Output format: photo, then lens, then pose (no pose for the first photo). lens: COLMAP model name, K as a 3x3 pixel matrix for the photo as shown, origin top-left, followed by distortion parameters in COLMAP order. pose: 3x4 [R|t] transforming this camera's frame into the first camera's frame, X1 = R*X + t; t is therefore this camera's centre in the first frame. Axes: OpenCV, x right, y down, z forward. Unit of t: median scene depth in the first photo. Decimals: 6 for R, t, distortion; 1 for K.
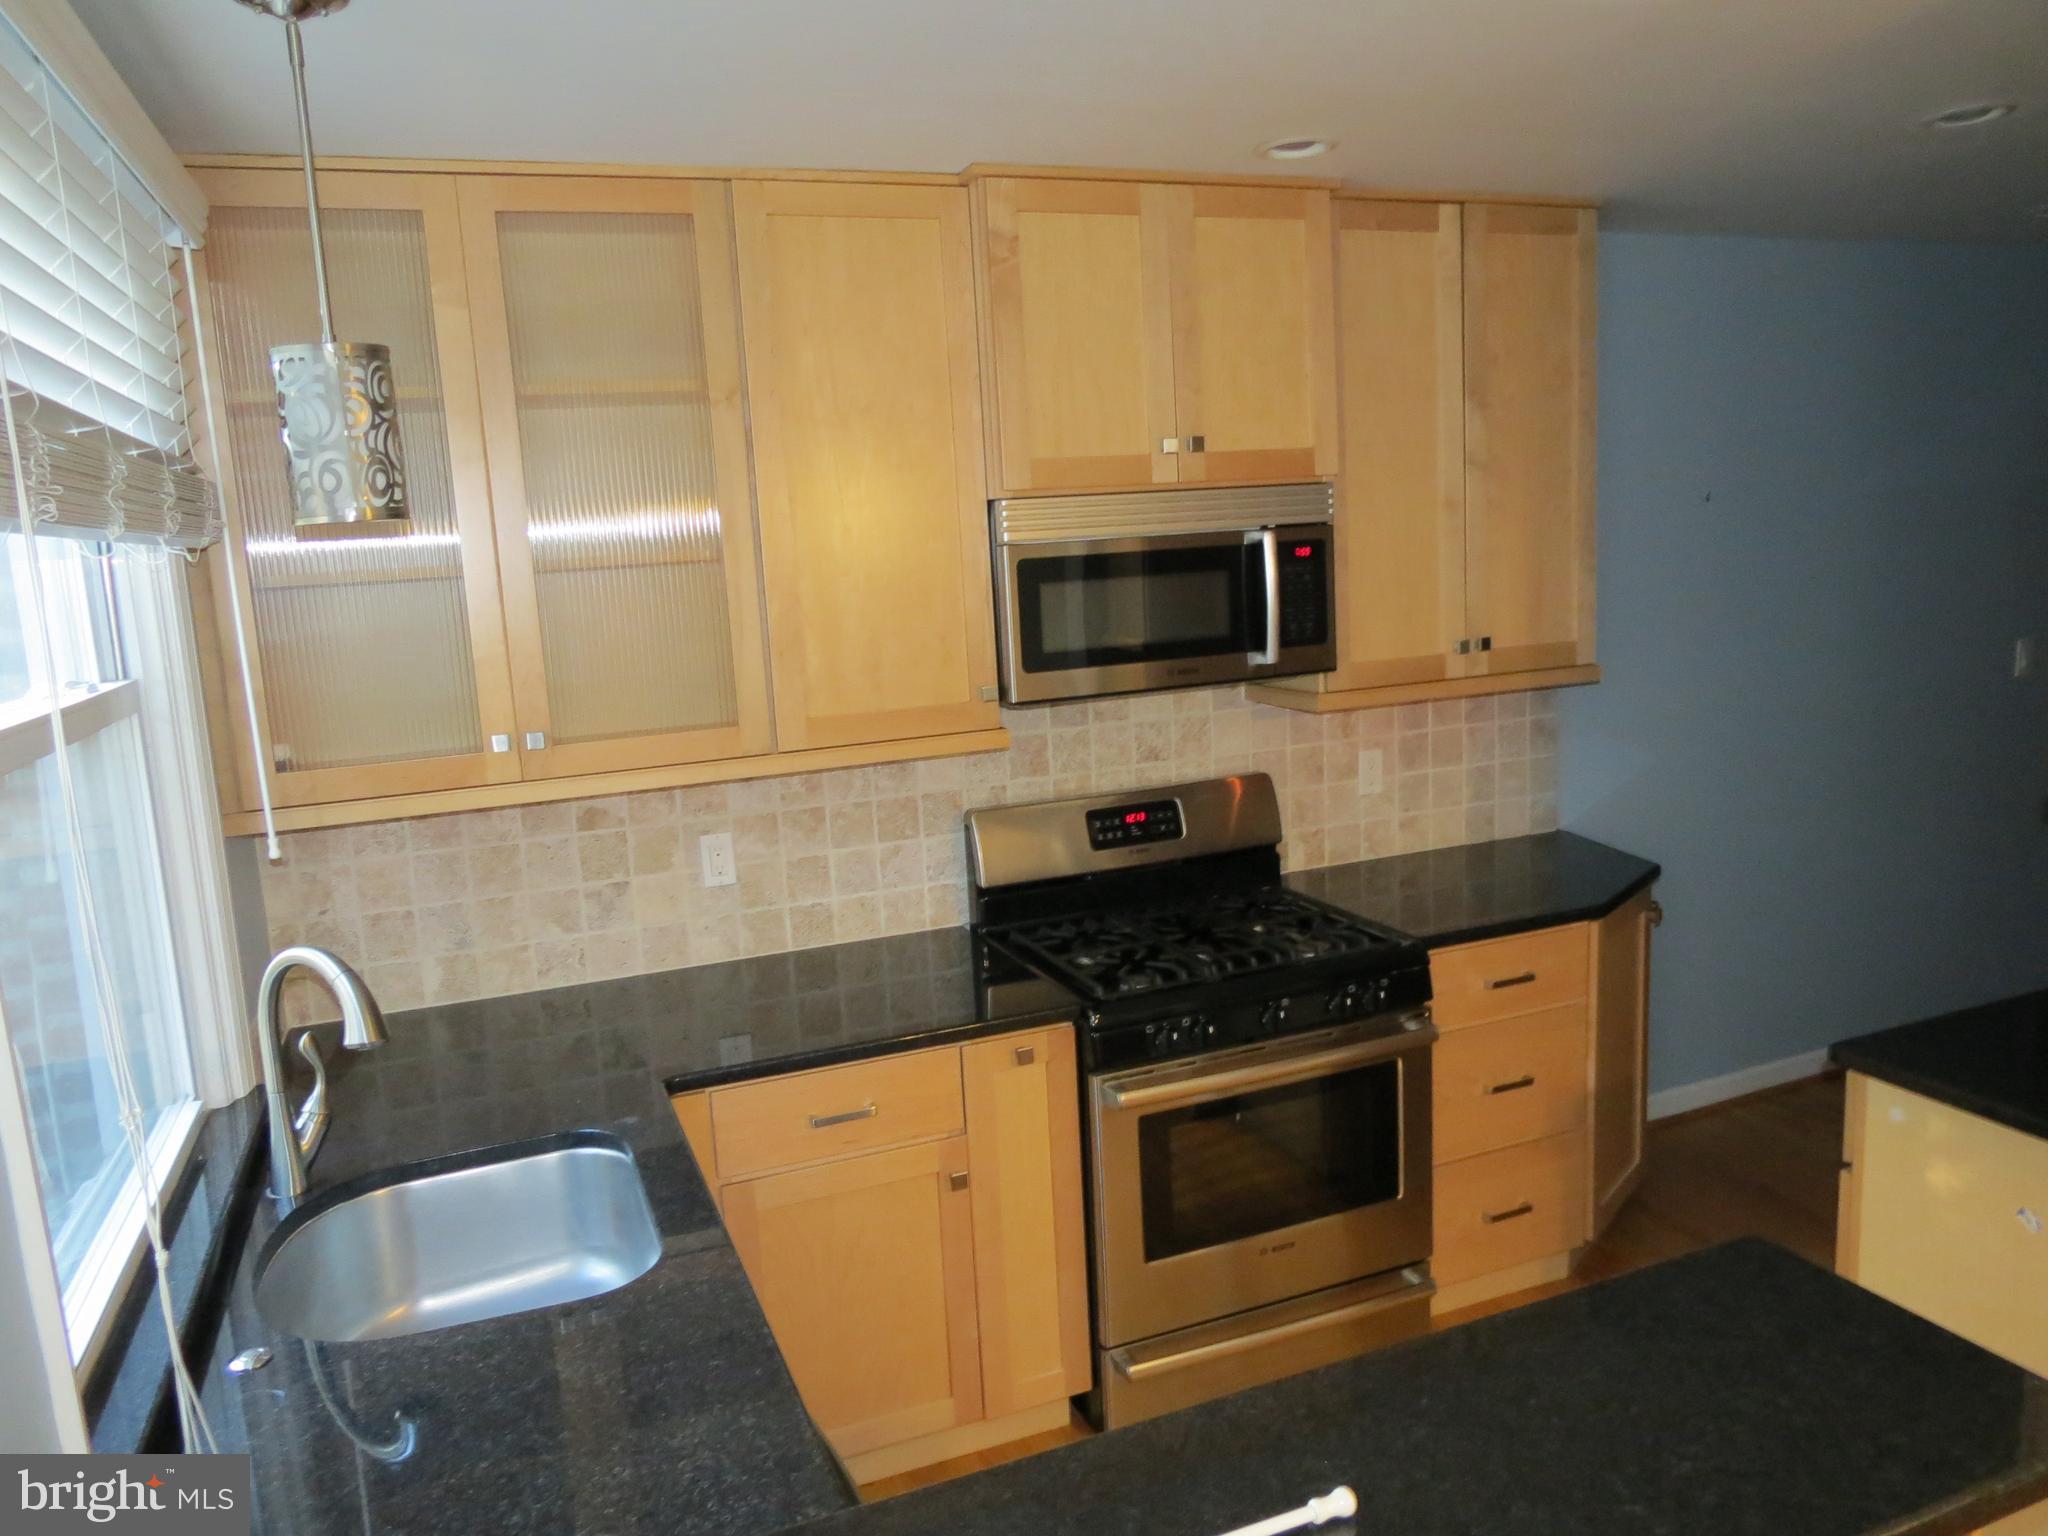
lens RADIAL K [[1447.8, 0, 1024.0], [0, 1447.8, 768.0], [0, 0, 1]] dist [-0.093687, 0.090796]
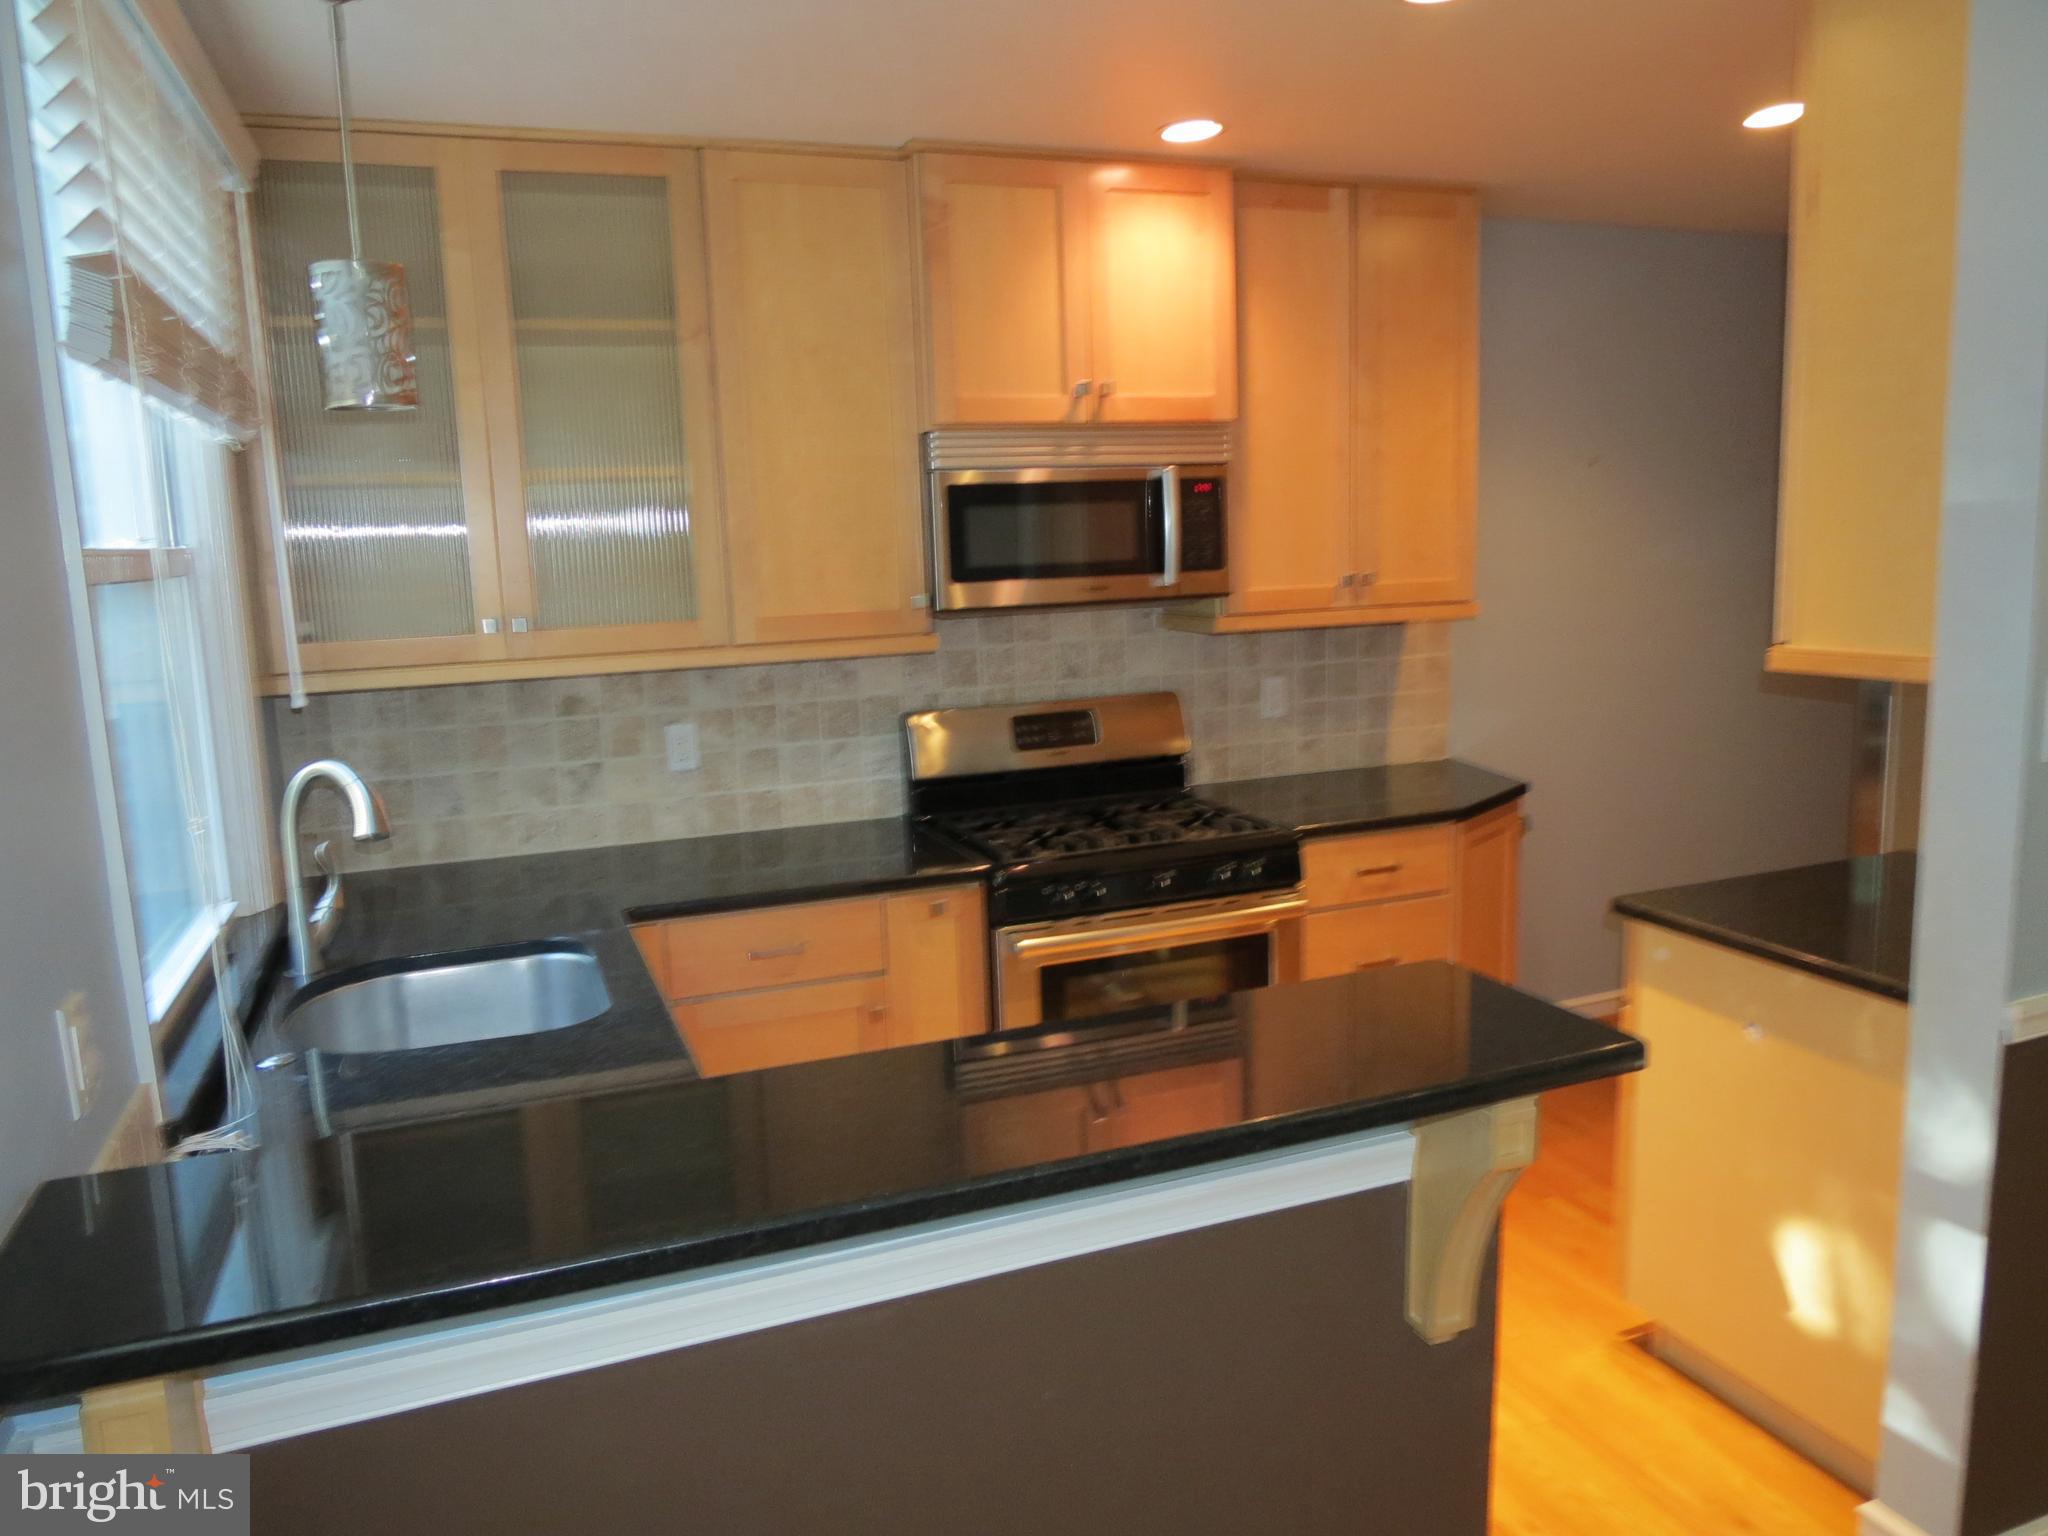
lens RADIAL K [[1447.8, 0, 1024.0], [0, 1447.8, 768.0], [0, 0, 1]] dist [-0.093687, 0.090796]
pose [[0.999733, 0.023060, -0.001465, 0.061924], [-0.023062, 0.999732, -0.001885, 0.078113], [0.001421, 0.001918, 0.999997, -0.142916]]
